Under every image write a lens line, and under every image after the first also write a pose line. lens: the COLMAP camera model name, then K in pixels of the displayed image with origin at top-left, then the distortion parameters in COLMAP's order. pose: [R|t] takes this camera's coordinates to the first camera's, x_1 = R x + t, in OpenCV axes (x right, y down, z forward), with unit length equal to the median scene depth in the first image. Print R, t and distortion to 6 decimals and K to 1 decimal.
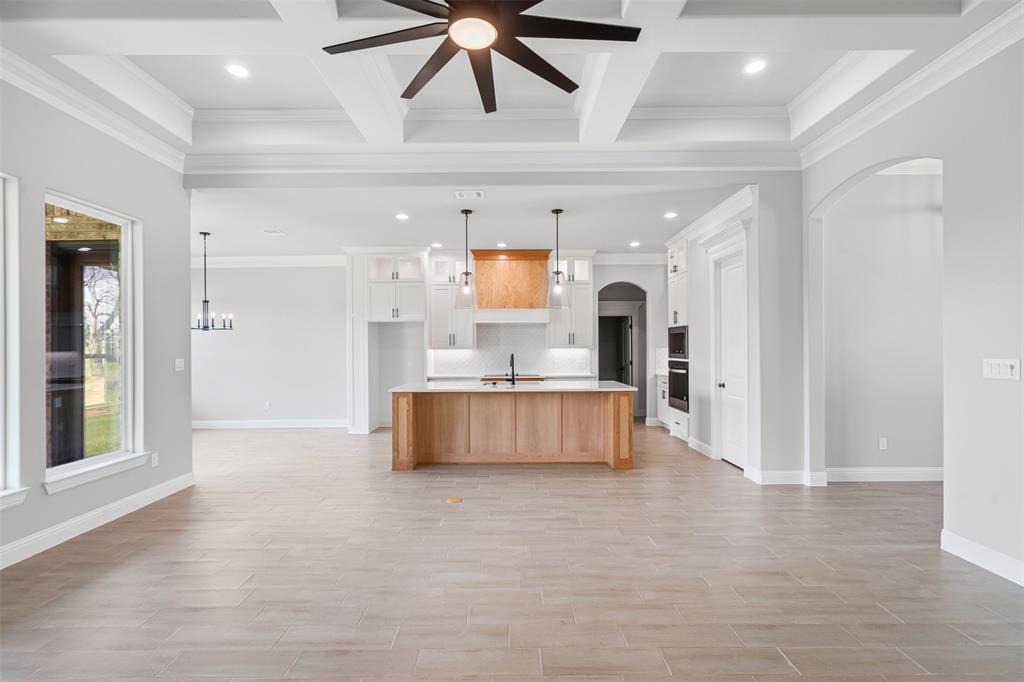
lens RADIAL K [[468.9, 0, 510.6], [0, 468.9, 347.2], [0, 0, 1]] dist [-0.002122, 0.000972]
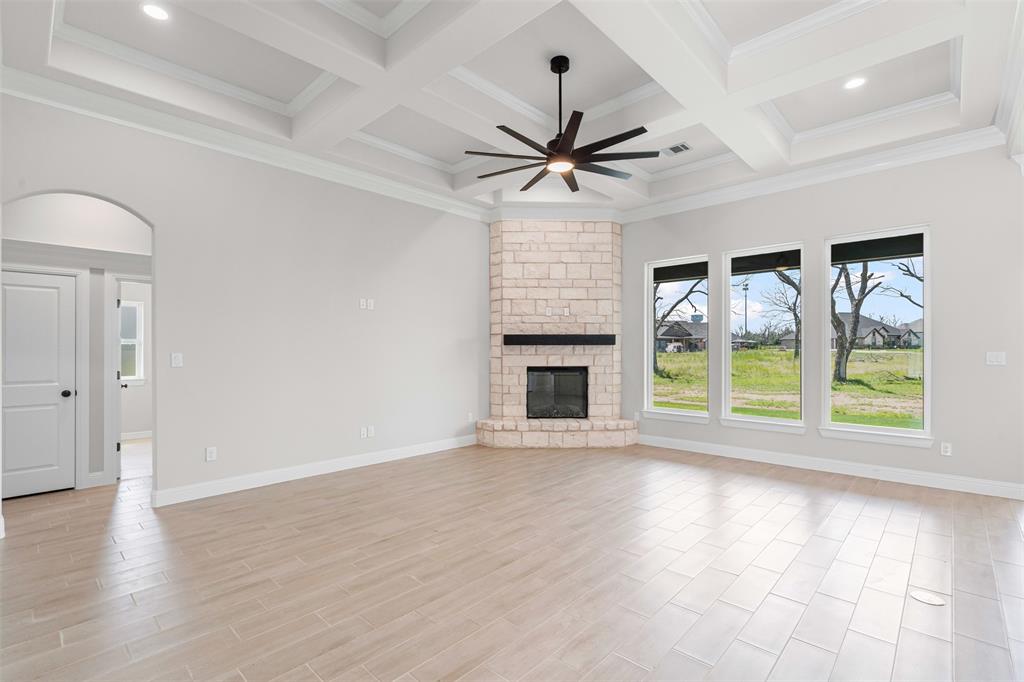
lens RADIAL K [[468.9, 0, 510.6], [0, 468.9, 347.2], [0, 0, 1]] dist [-0.002122, 0.000972]
pose [[-0.683456, 0.005480, -0.729971, 0.524404], [0.006720, 0.999977, 0.001215, 0.007319], [0.729961, -0.004075, -0.683477, 0.805300]]
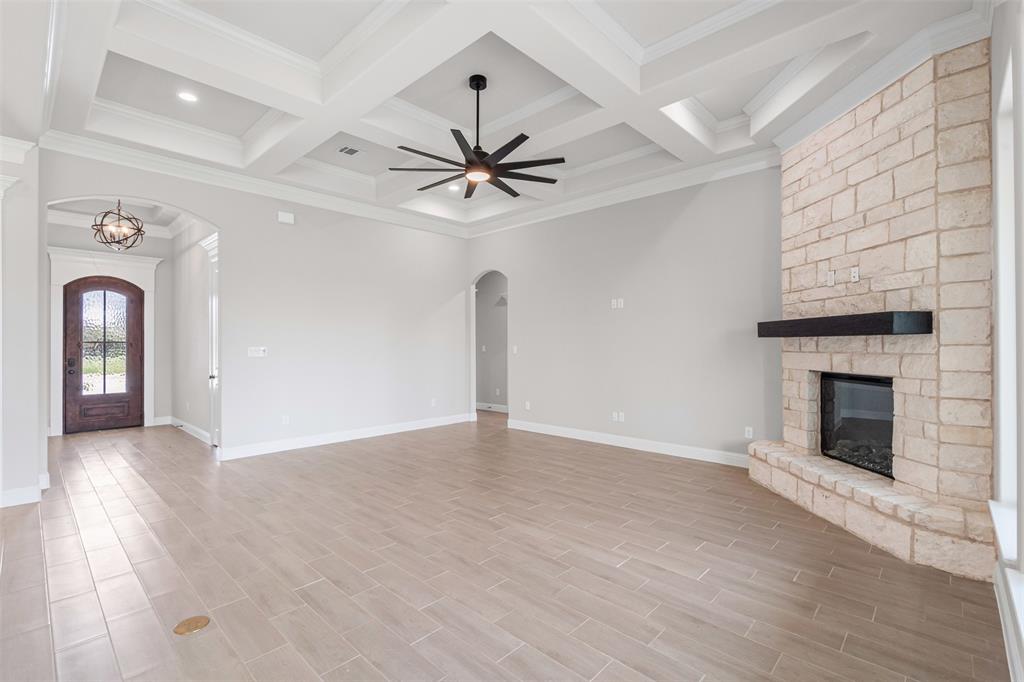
lens RADIAL K [[462.9, 0, 508.7], [0, 462.9, 343.2], [0, 0, 1]] dist [0.000026, -0.000006]
pose [[-0.728192, 0.010861, 0.685287, -0.574448], [0.007003, 0.999940, -0.008406, 0.017544], [-0.685338, -0.001322, -0.728224, 0.893668]]
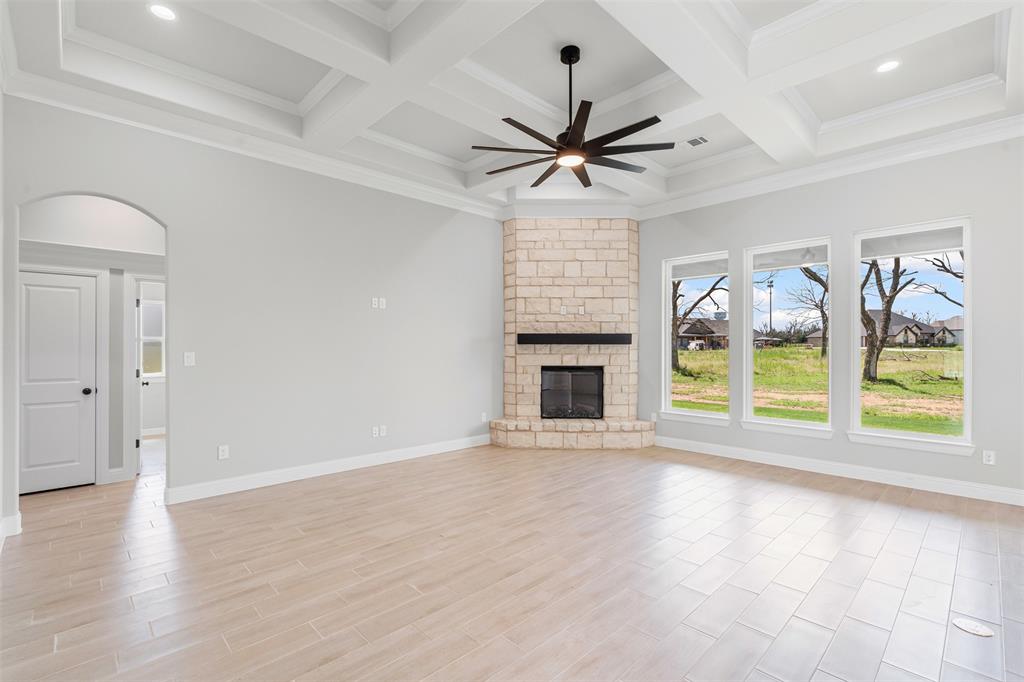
lens RADIAL K [[462.9, 0, 508.7], [0, 462.9, 343.2], [0, 0, 1]] dist [0.000026, -0.000006]
pose [[-0.718706, 0.002042, -0.695312, 0.490417], [0.004743, 0.999987, -0.001966, 0.003185], [0.695298, -0.004711, -0.718706, 0.798762]]
